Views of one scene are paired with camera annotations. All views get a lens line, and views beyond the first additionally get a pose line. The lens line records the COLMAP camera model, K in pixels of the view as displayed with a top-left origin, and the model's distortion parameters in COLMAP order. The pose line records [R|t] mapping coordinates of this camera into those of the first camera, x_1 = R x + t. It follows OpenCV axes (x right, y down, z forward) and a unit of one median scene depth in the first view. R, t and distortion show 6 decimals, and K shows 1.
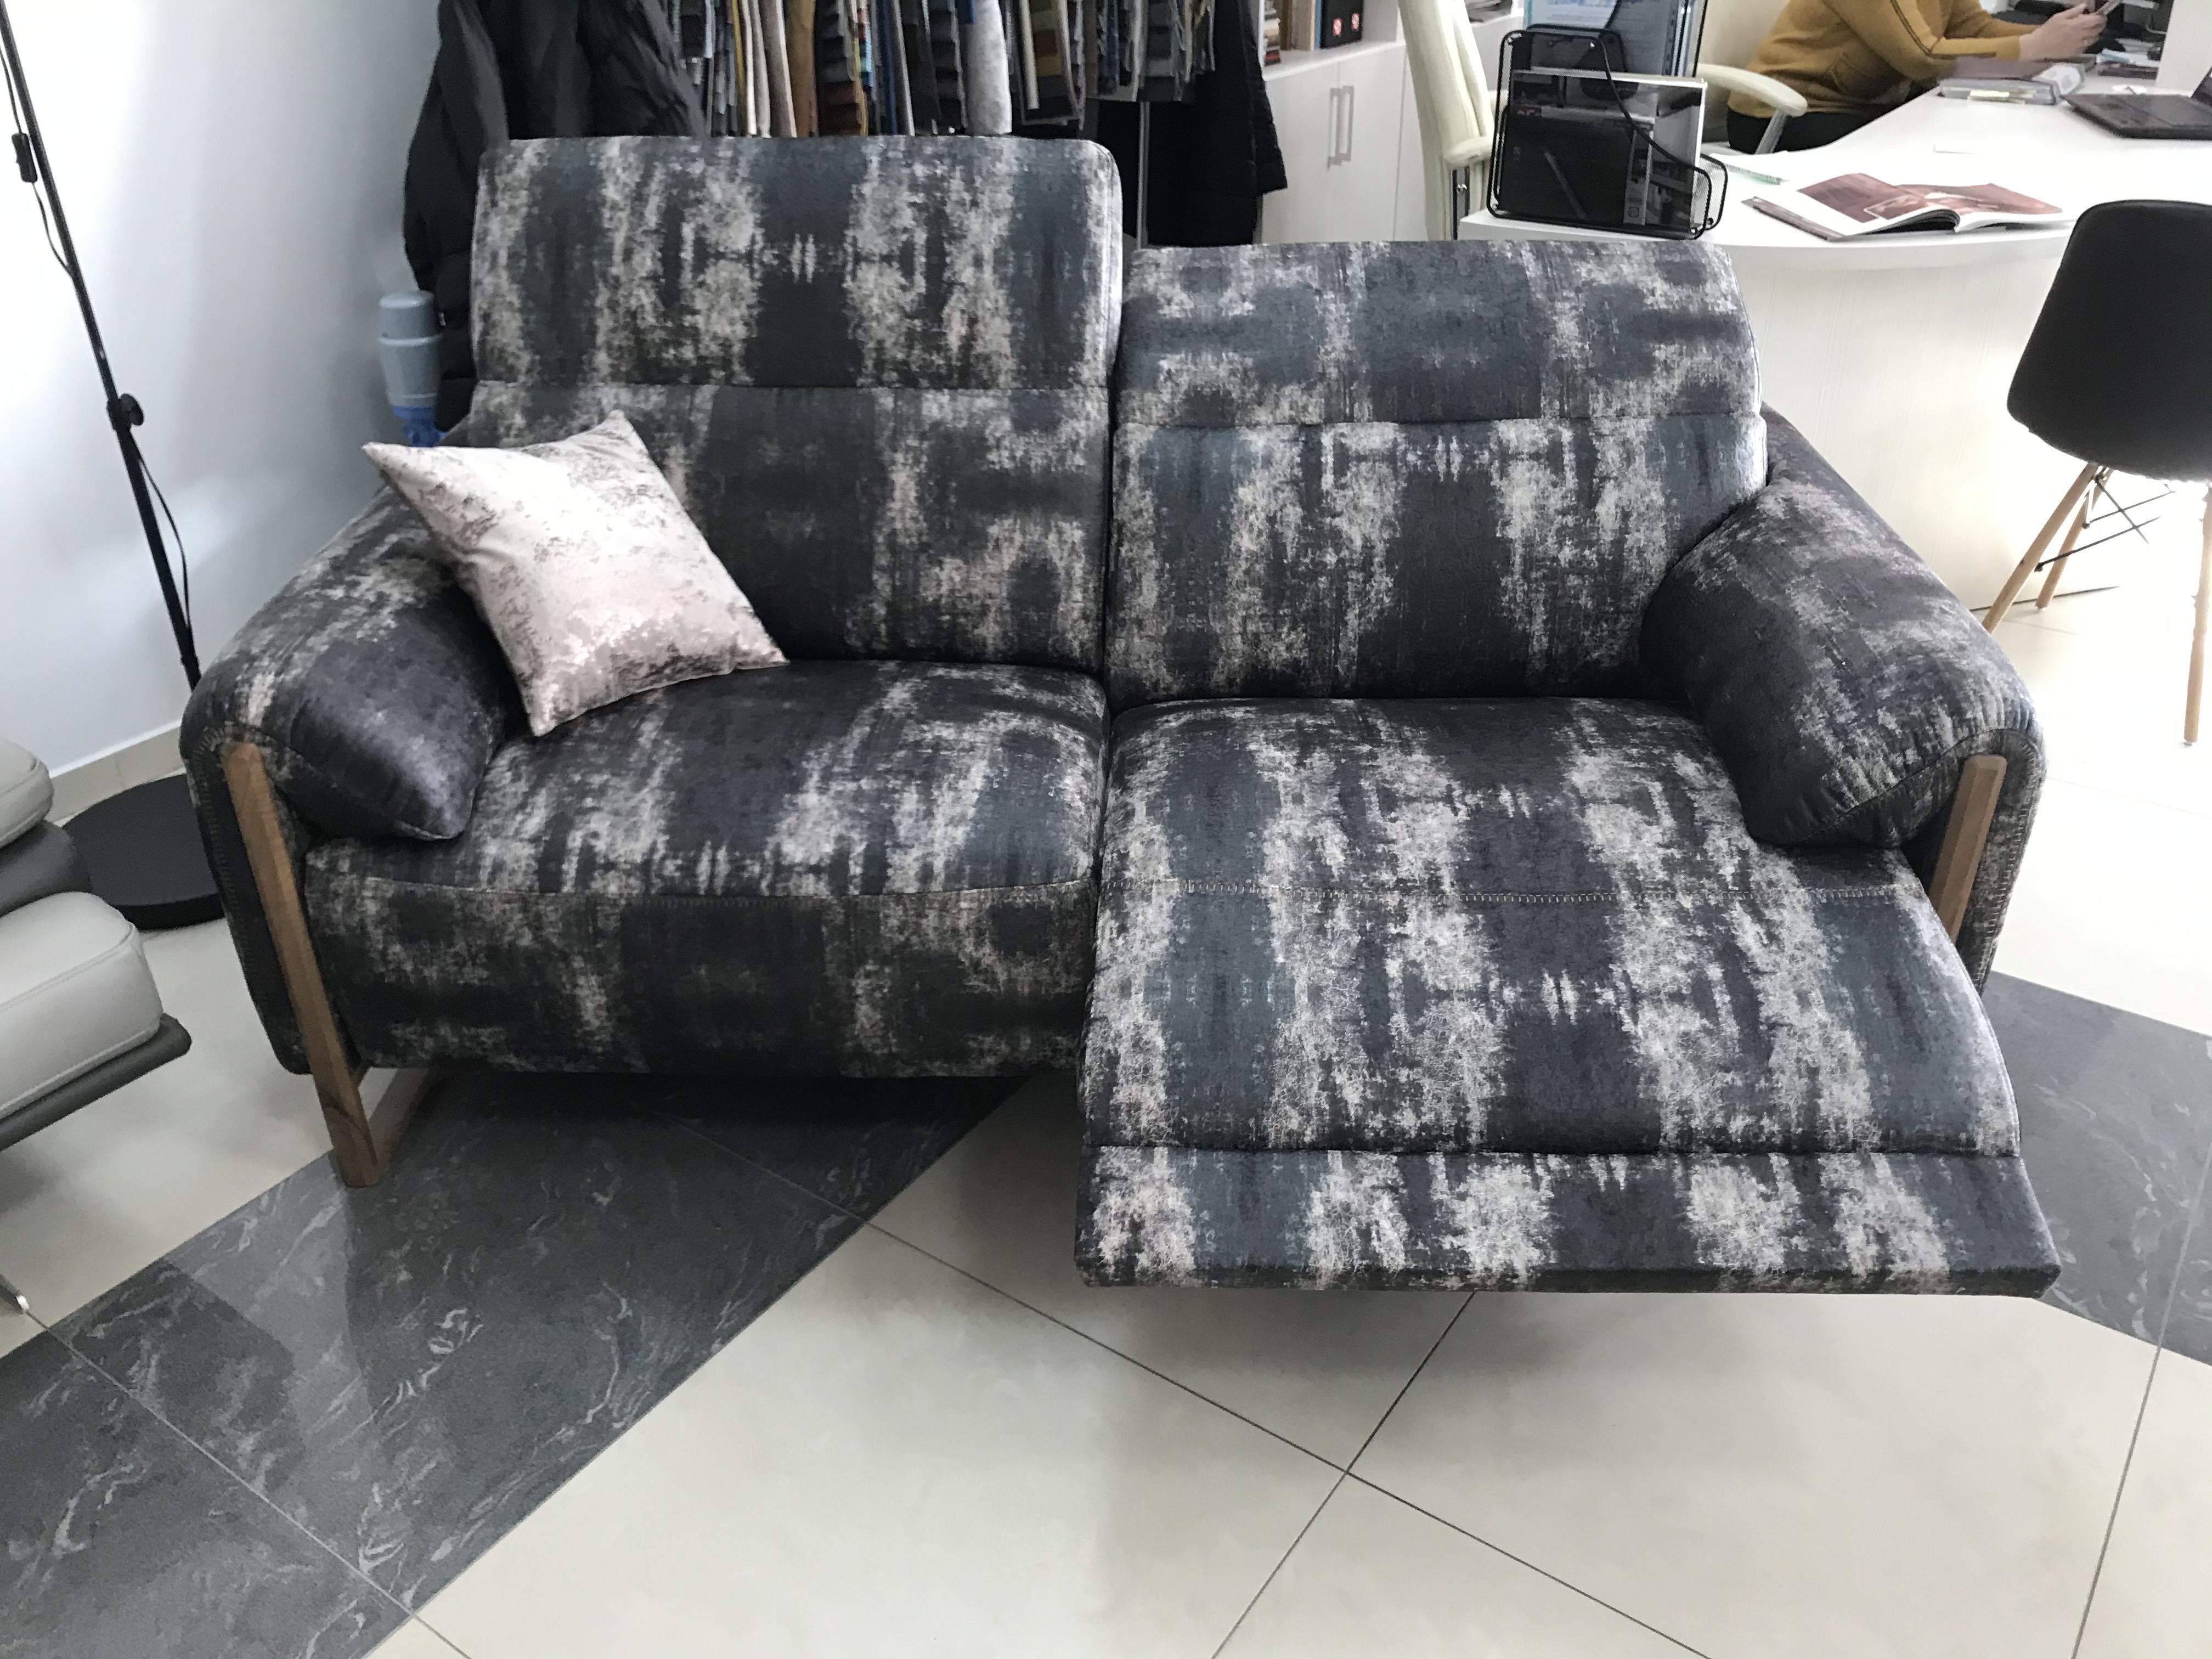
lens RADIAL K [[1837.1, 0, 1101.7], [0, 1837.1, 829.9], [0, 0, 1]] dist [0.023515, -0.031315]
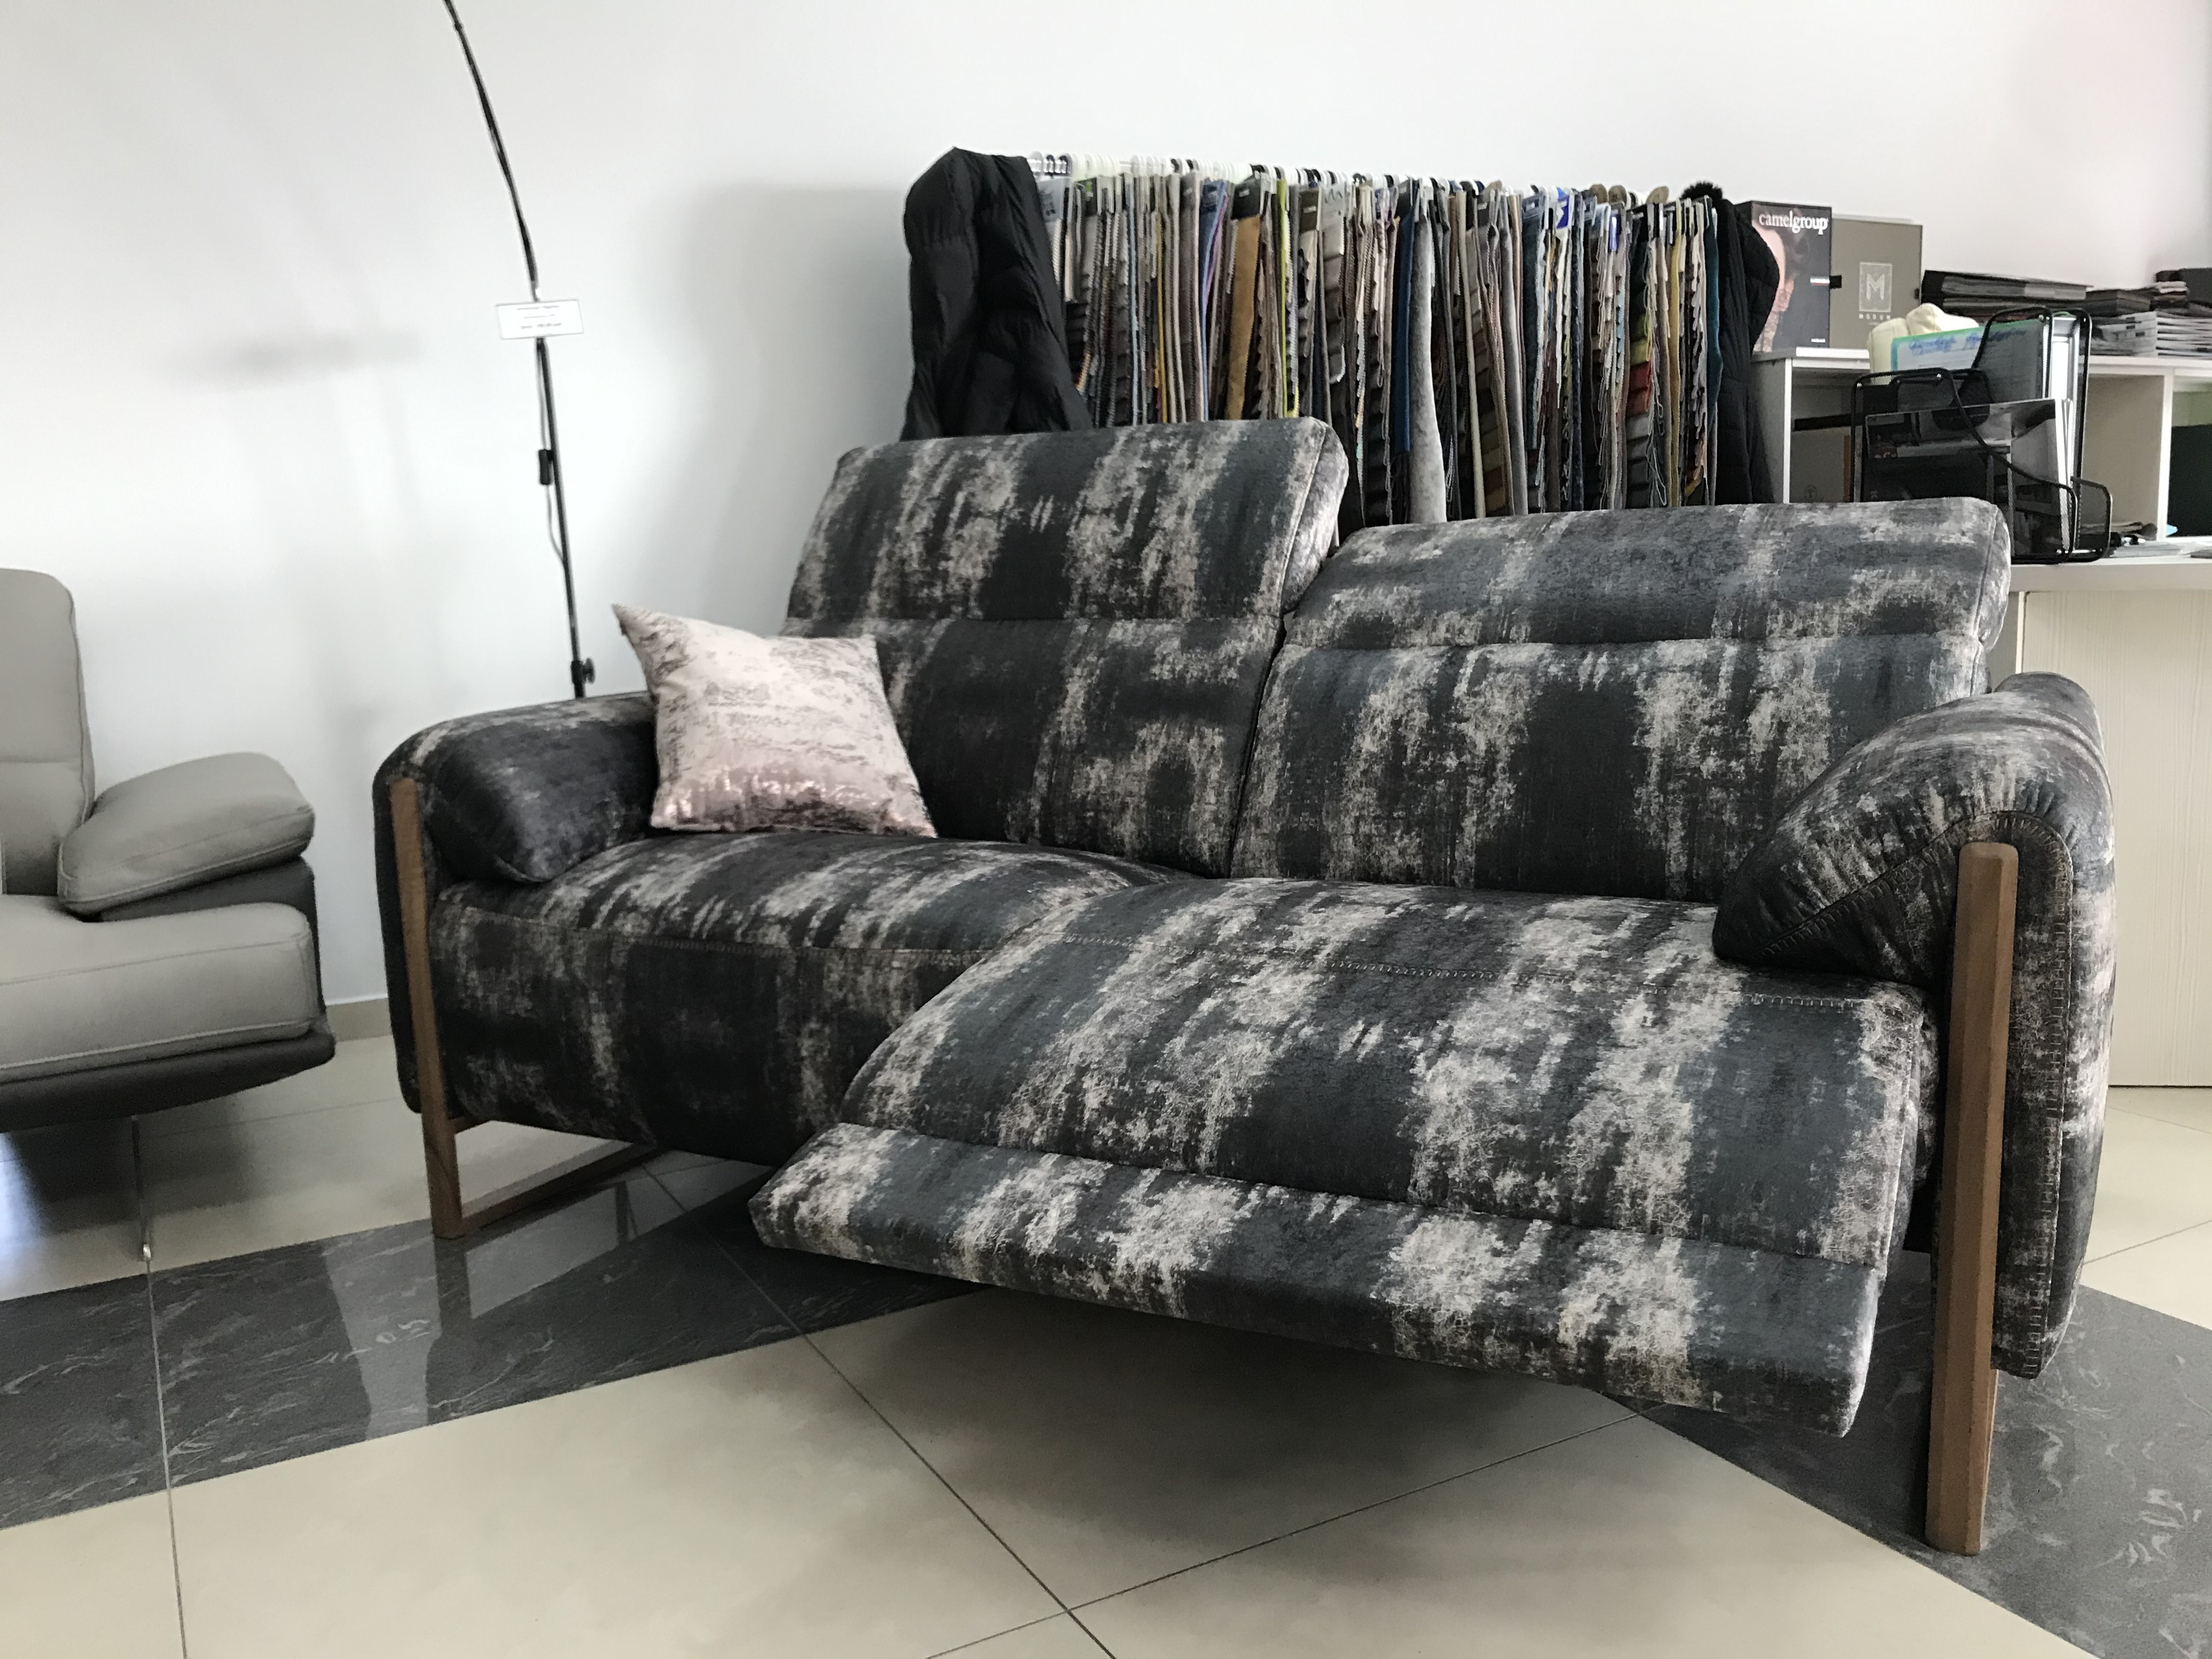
lens RADIAL K [[1837.1, 0, 1066.1], [0, 1837.1, 789.6], [0, 0, 1]] dist [0.023515, -0.031315]
pose [[0.895488, 0.042373, -0.443065, 0.369004], [-0.203332, 0.924456, -0.322547, 0.211960], [0.395927, 0.378926, 0.836455, 0.136506]]
